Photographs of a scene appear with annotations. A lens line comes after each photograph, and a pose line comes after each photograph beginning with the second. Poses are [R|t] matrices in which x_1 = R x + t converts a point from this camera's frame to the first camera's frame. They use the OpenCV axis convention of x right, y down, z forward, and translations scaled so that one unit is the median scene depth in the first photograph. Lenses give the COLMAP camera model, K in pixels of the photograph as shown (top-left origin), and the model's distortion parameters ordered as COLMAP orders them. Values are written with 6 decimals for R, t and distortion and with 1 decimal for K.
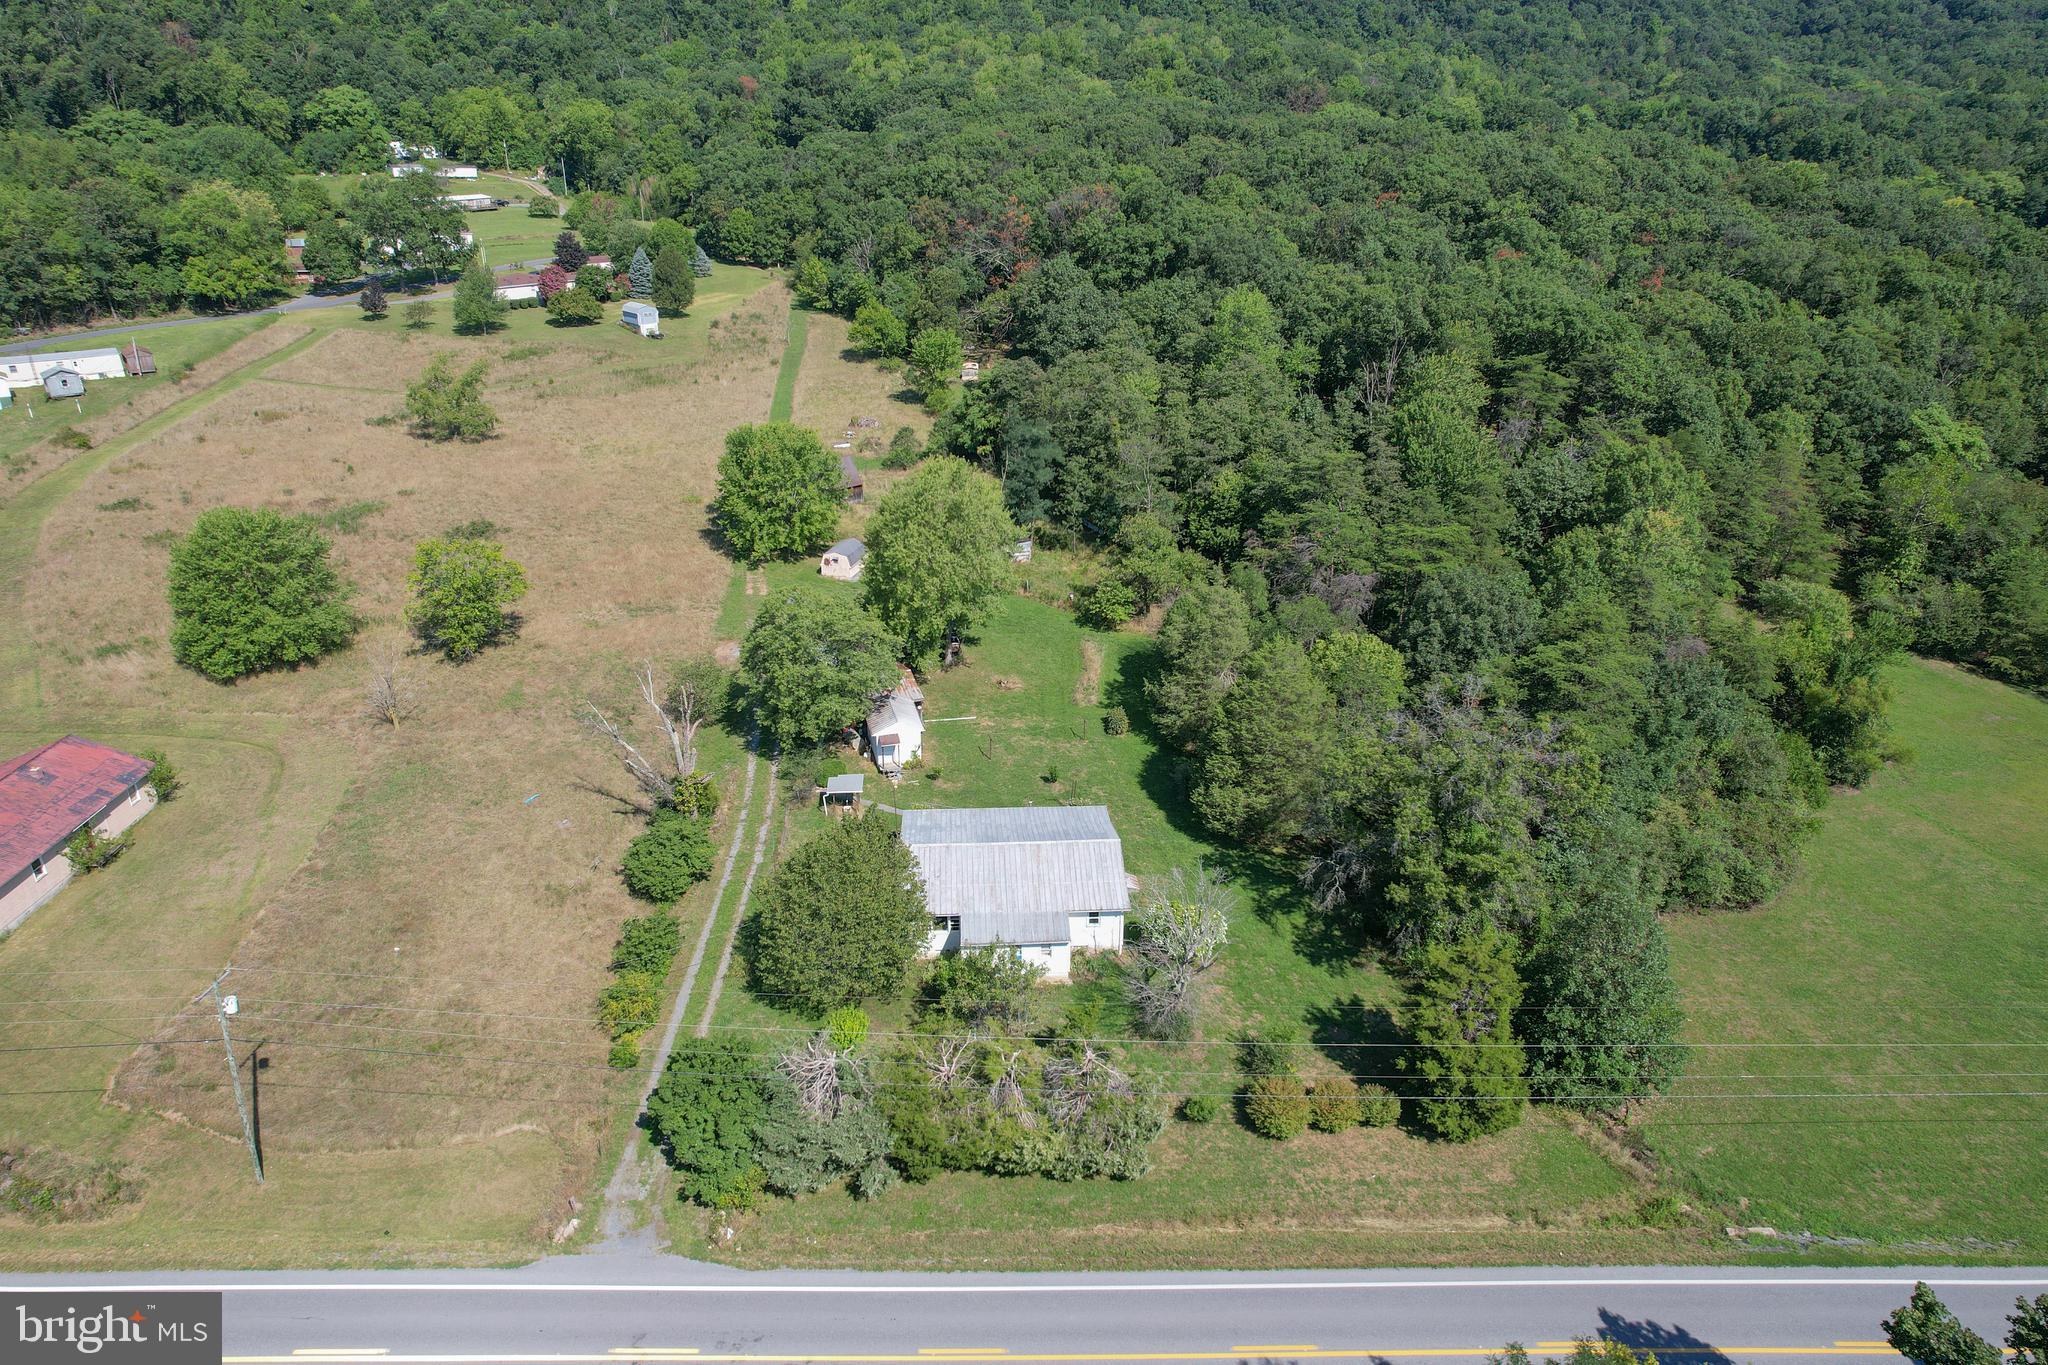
lens RADIAL K [[1295.6, 0, 1024.0], [0, 1295.6, 682.5], [0, 0, 1]] dist [-0.086222, 0.072505]
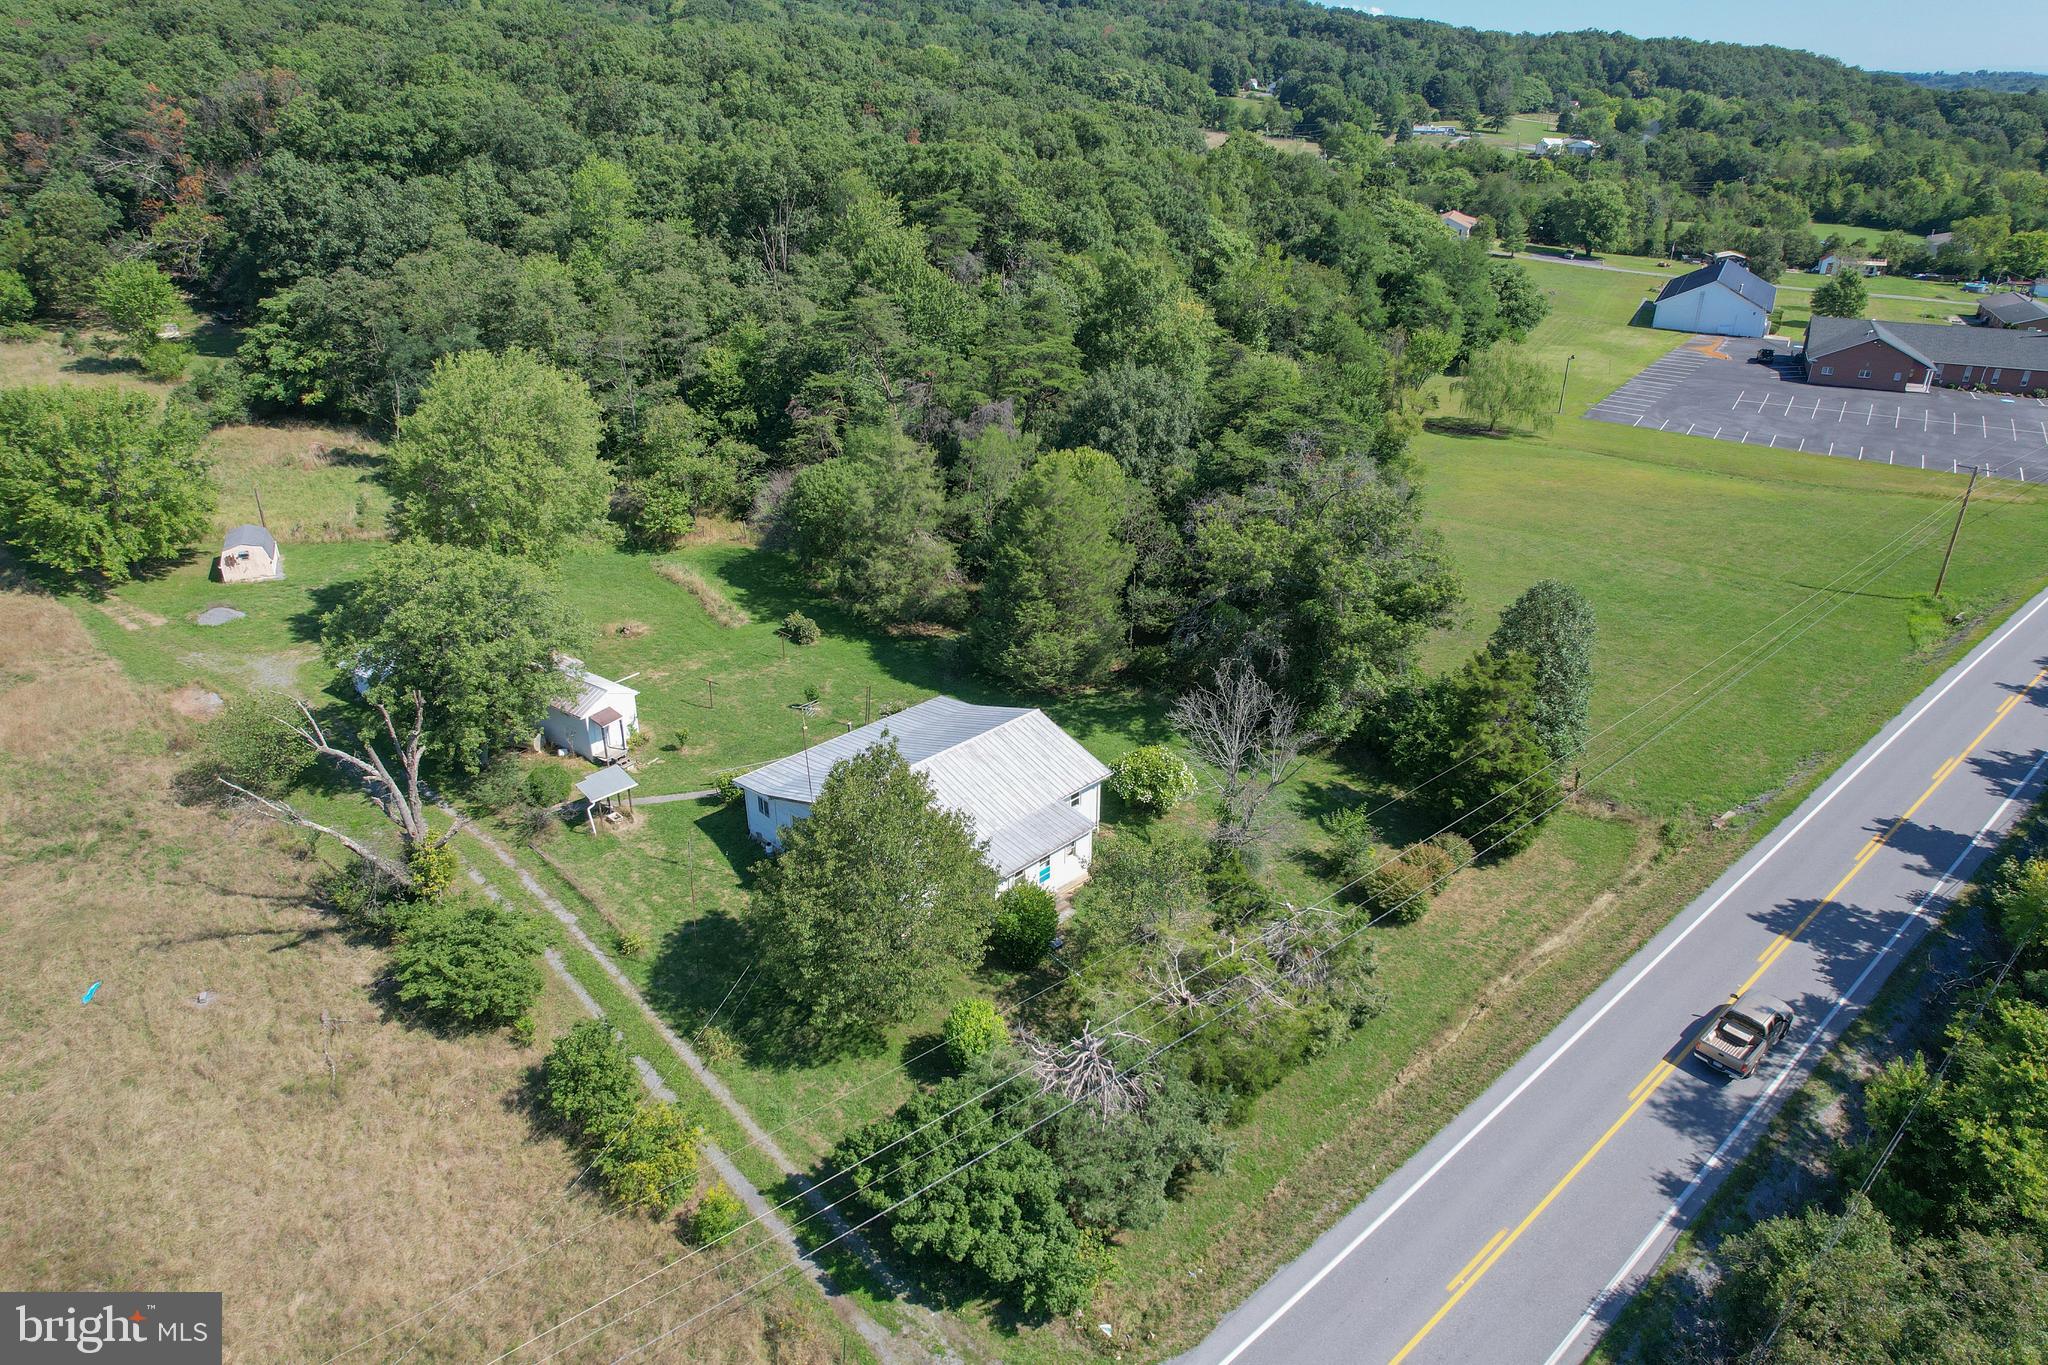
lens RADIAL K [[1295.6, 0, 1024.0], [0, 1295.6, 682.5], [0, 0, 1]] dist [-0.086222, 0.072505]
pose [[0.755026, -0.286876, 0.589609, -0.163388], [0.265803, 0.955924, 0.124733, -0.001108], [-0.599404, 0.062543, 0.798000, 0.128670]]
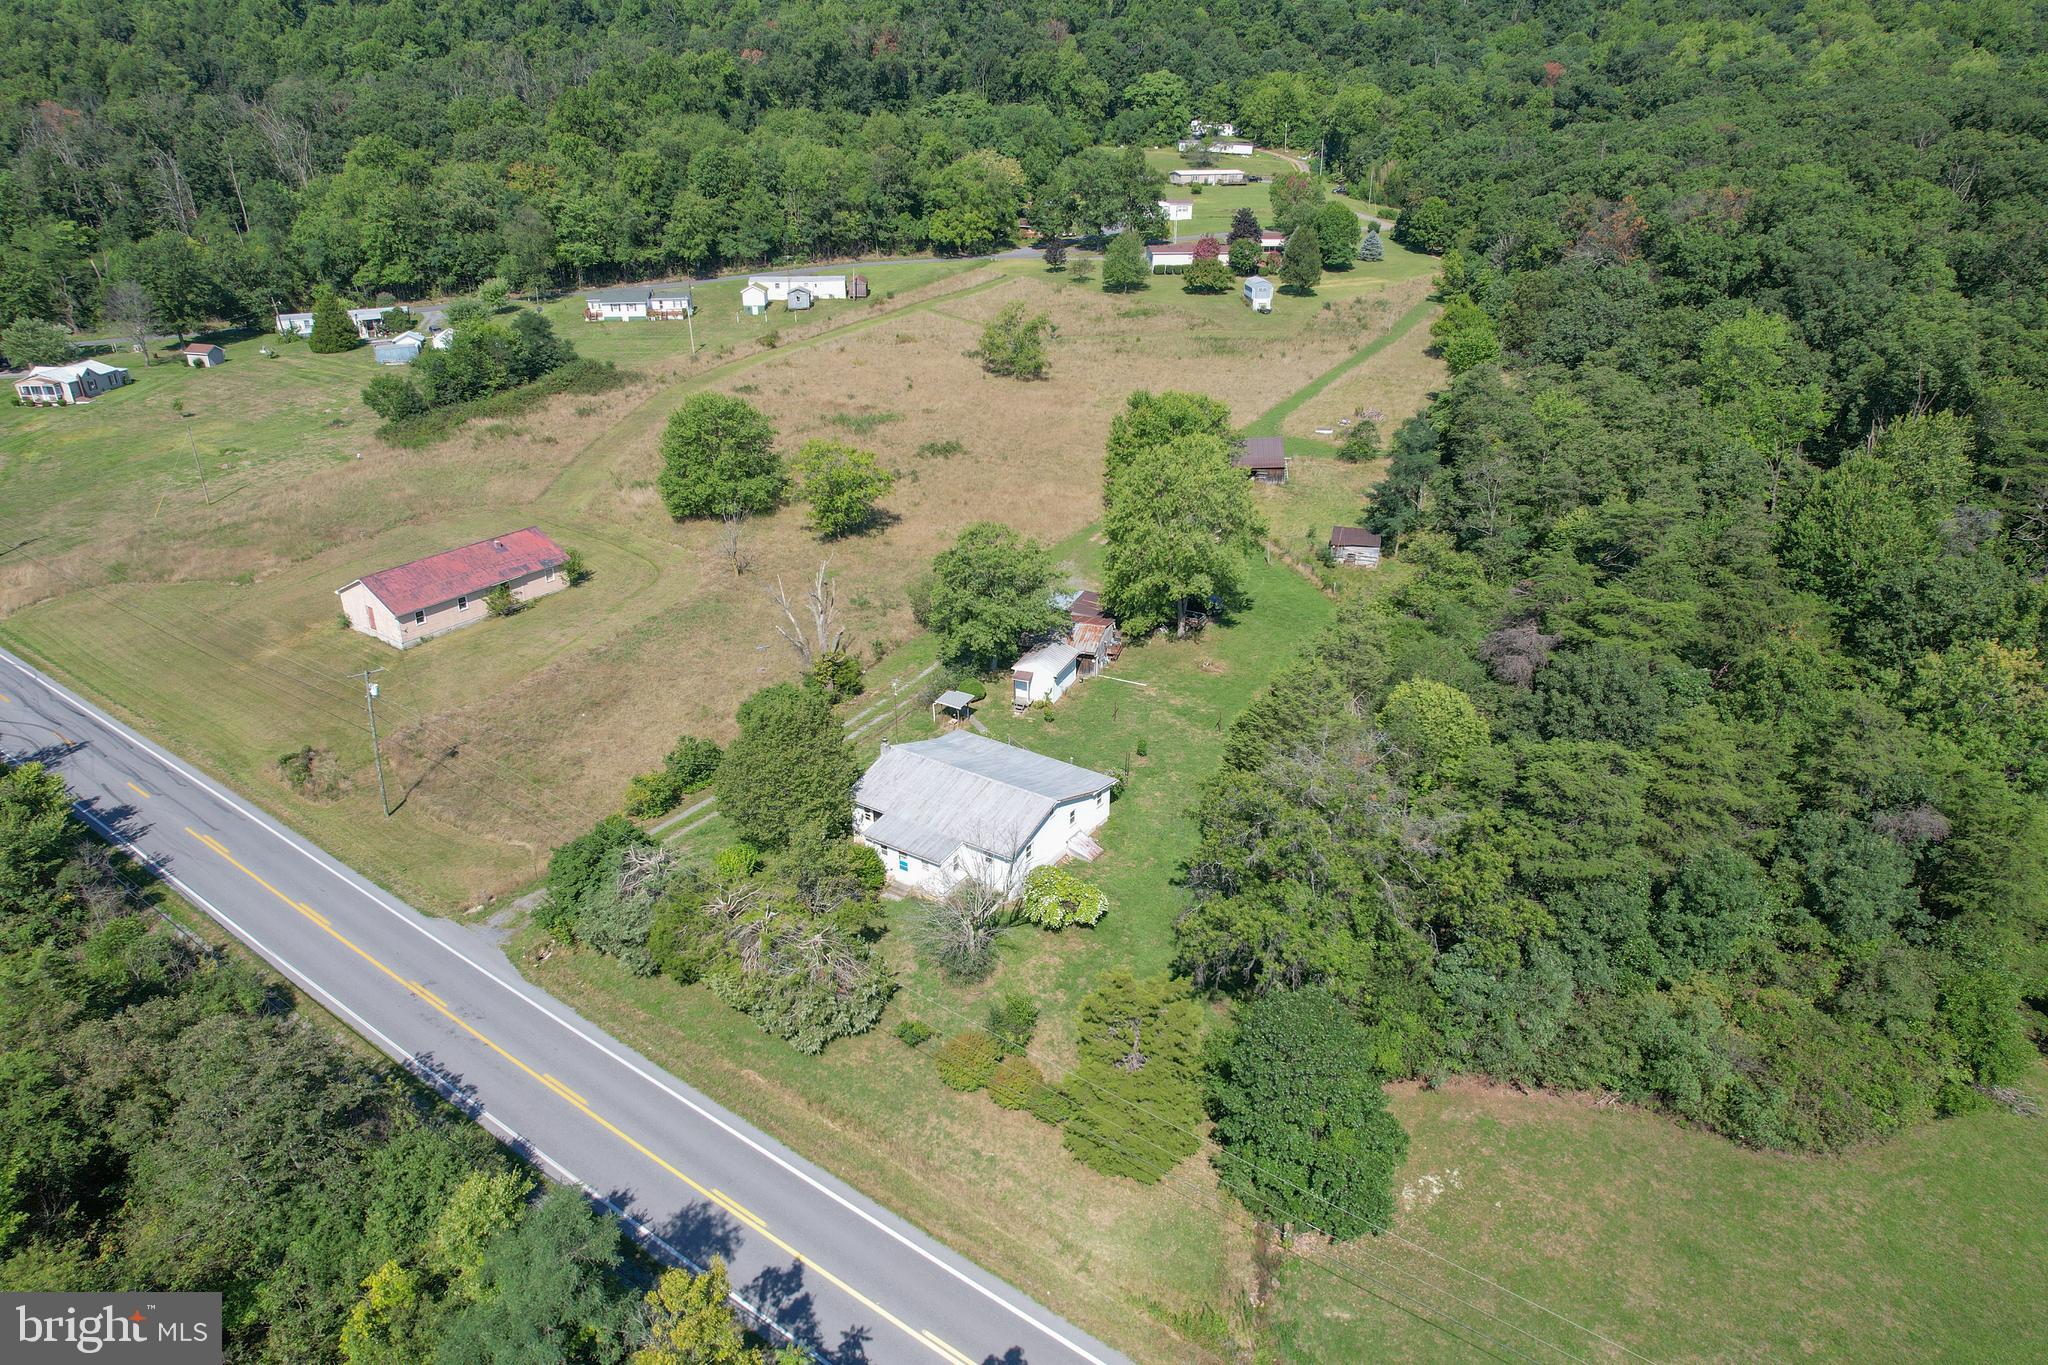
lens RADIAL K [[1293.9, 0, 1023.1], [0, 1293.9, 643.9], [0, 0, 1]] dist [-0.034100, 0.000644]
pose [[0.801148, 0.233107, -0.551201, 0.232451], [-0.242786, 0.968423, 0.056673, -0.020553], [0.547006, 0.088421, 0.832446, 0.039955]]
